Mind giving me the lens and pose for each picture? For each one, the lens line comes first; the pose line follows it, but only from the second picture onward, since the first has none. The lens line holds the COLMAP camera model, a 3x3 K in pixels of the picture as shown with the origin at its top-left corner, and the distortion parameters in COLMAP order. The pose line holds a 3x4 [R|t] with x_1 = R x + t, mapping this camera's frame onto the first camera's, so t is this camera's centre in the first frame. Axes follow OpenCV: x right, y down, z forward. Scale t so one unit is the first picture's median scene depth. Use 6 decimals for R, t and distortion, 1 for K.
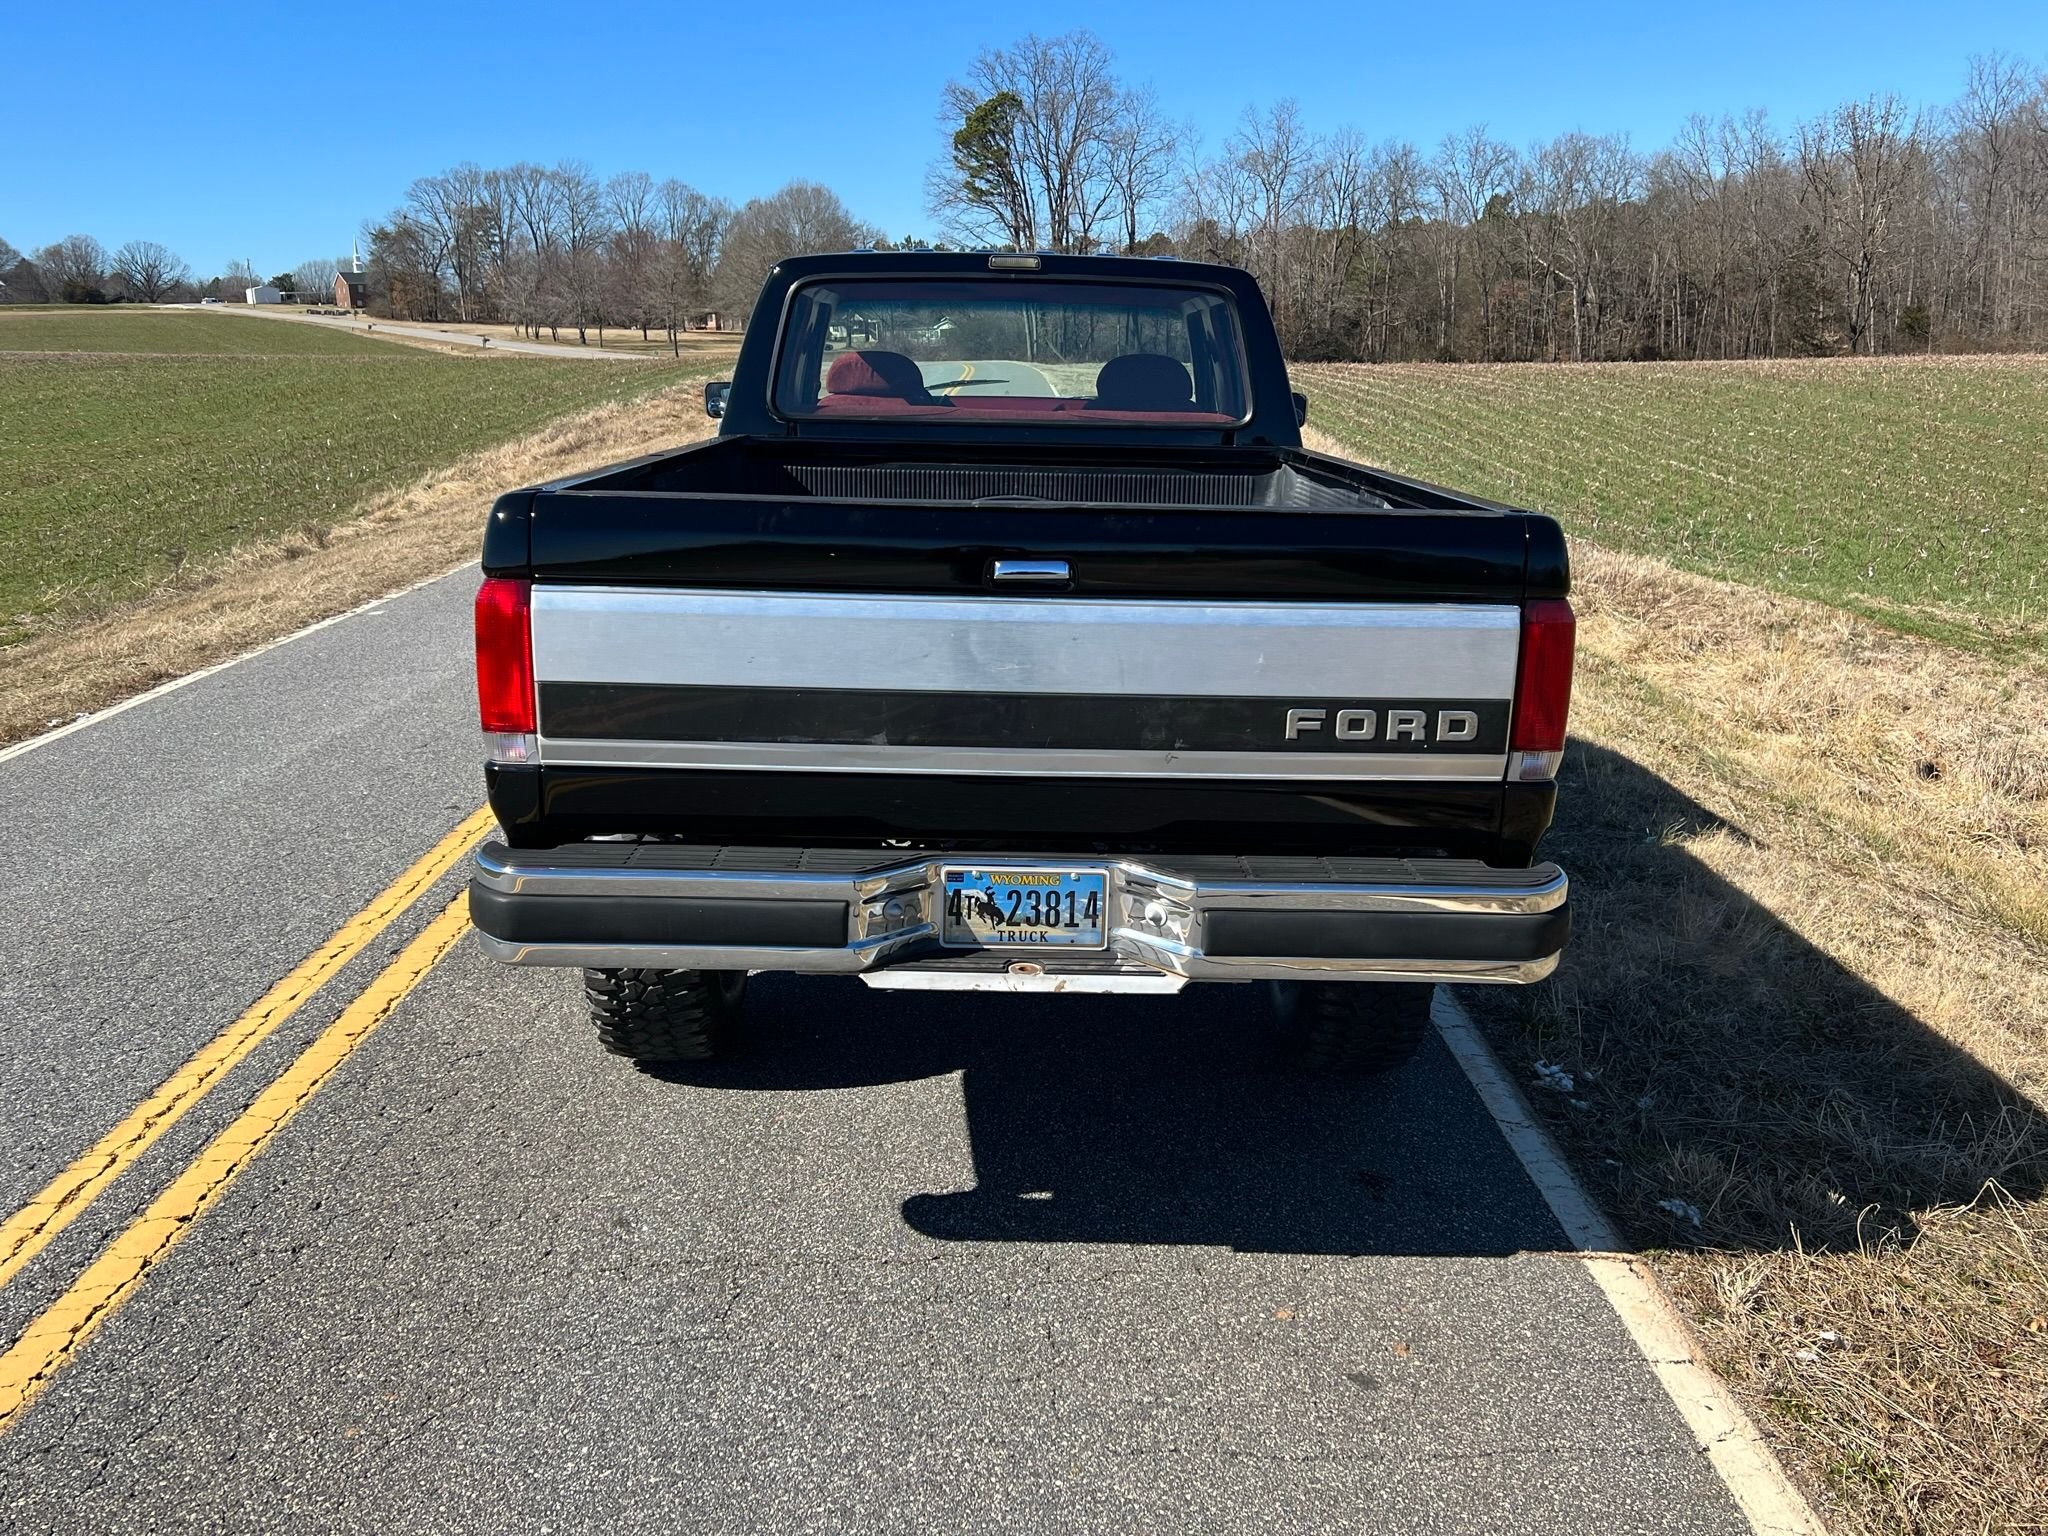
lens RADIAL K [[1790.6, 0, 986.4], [0, 1790.6, 726.6], [0, 0, 1]] dist [0.036888, -0.021661]
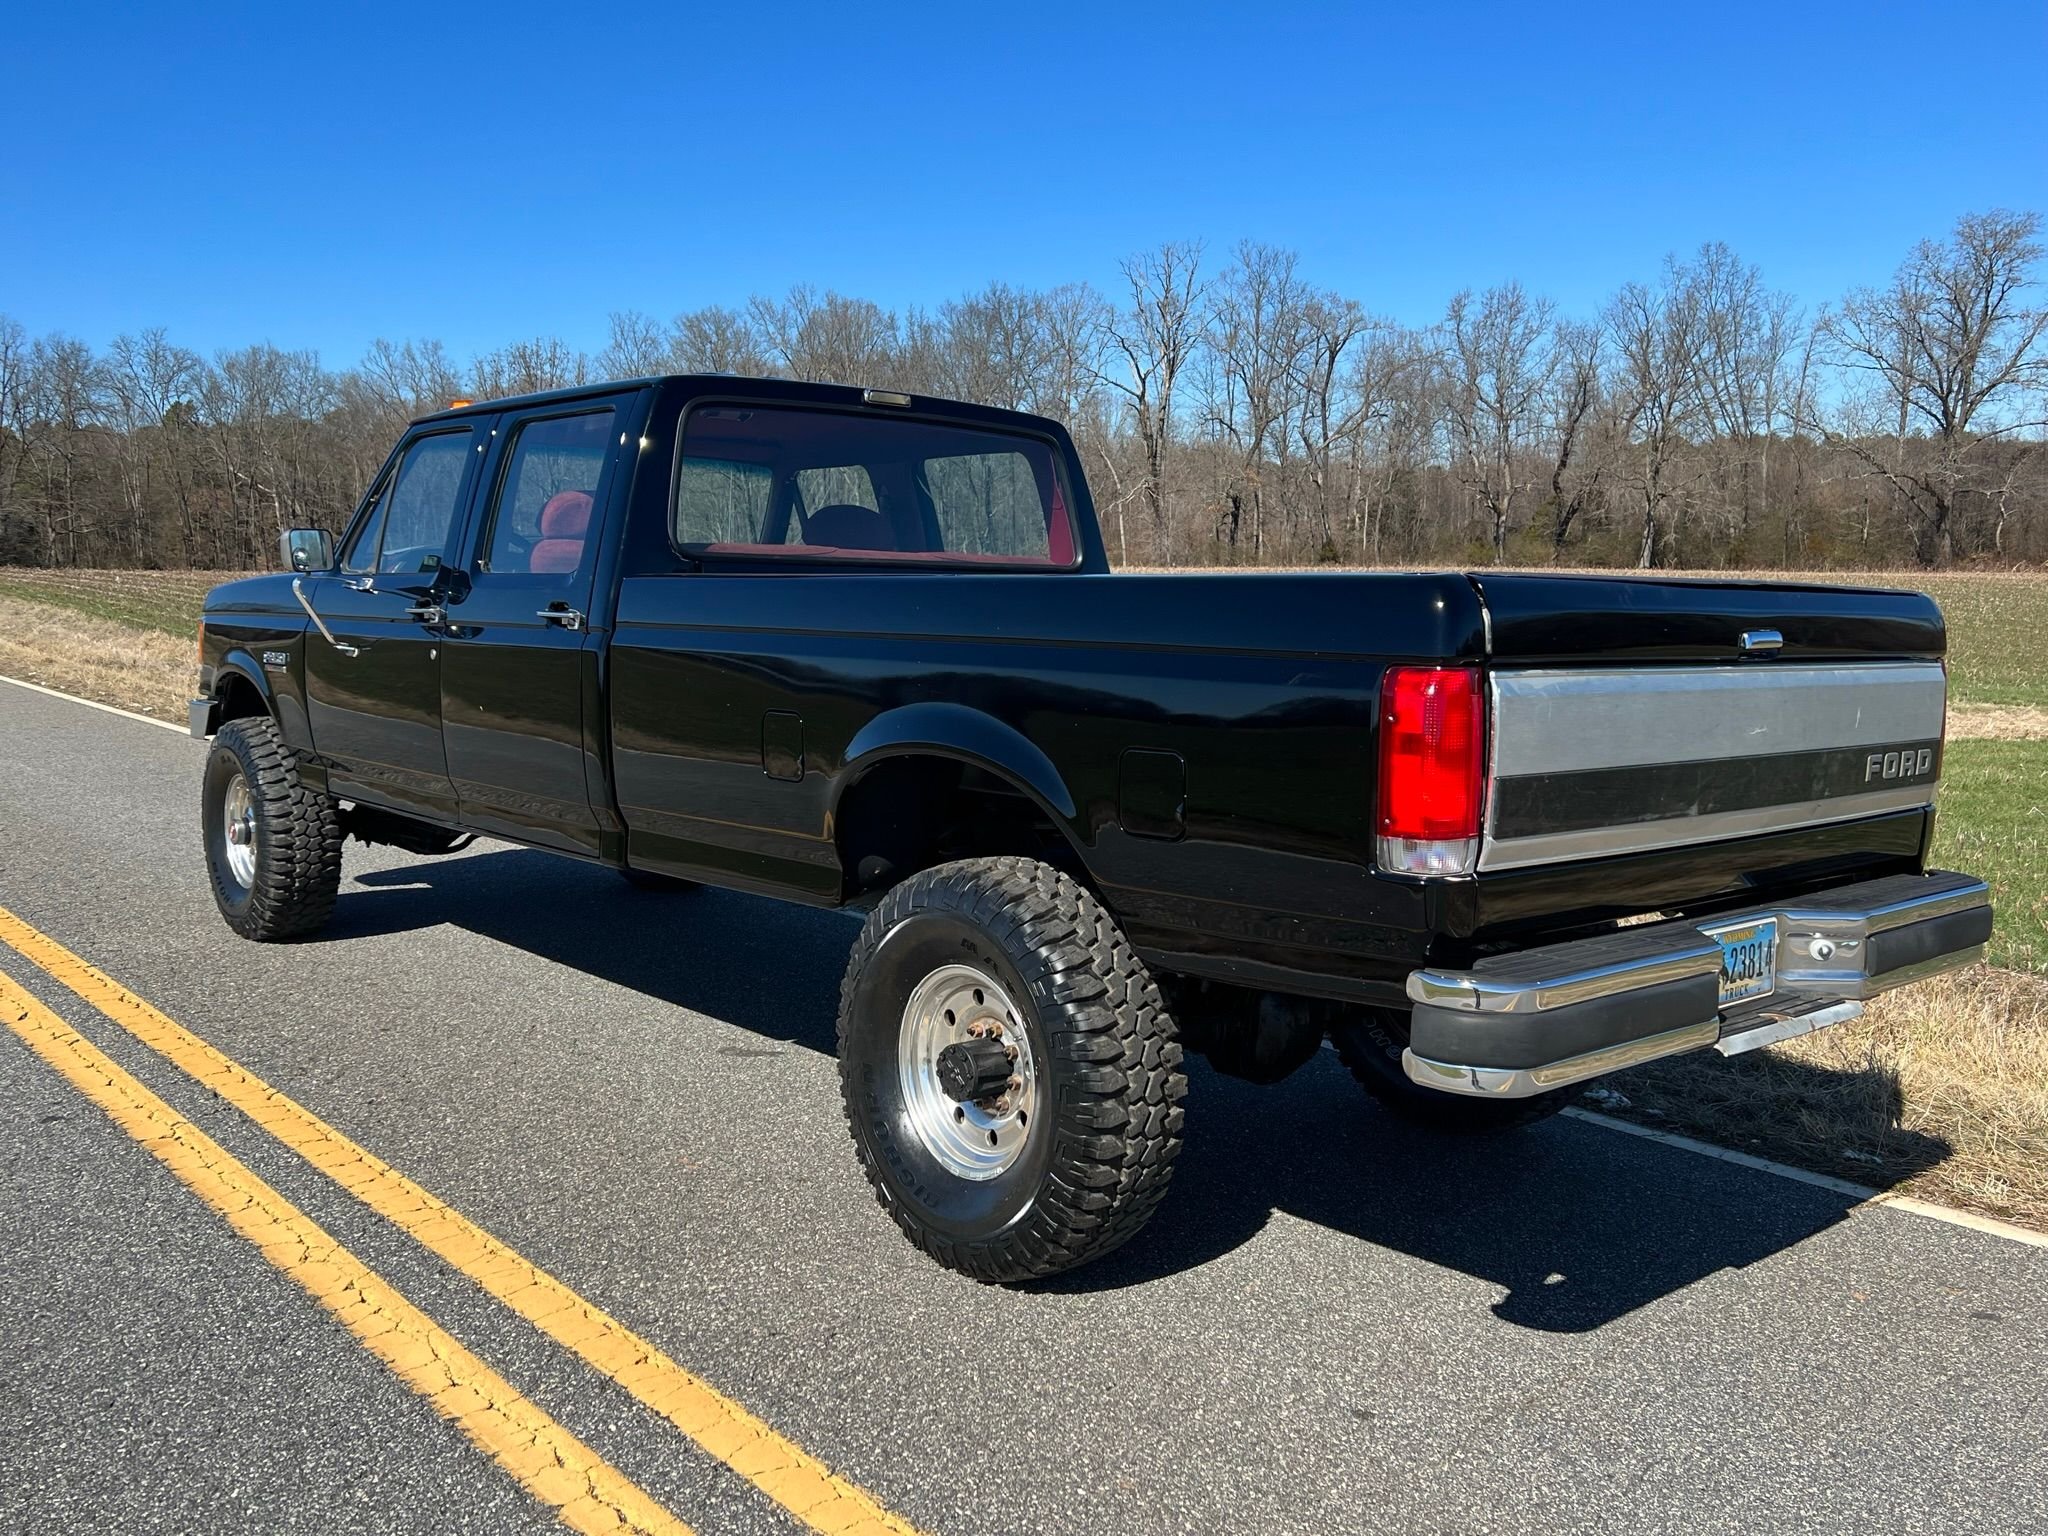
lens RADIAL K [[1790.6, 0, 1012.2], [0, 1790.6, 763.5], [0, 0, 1]] dist [0.036888, -0.021661]
pose [[0.758423, -0.067040, 0.648306, -0.652012], [0.129140, 0.990432, -0.048656, -0.012514], [-0.638841, 0.120624, 0.759824, 0.302997]]
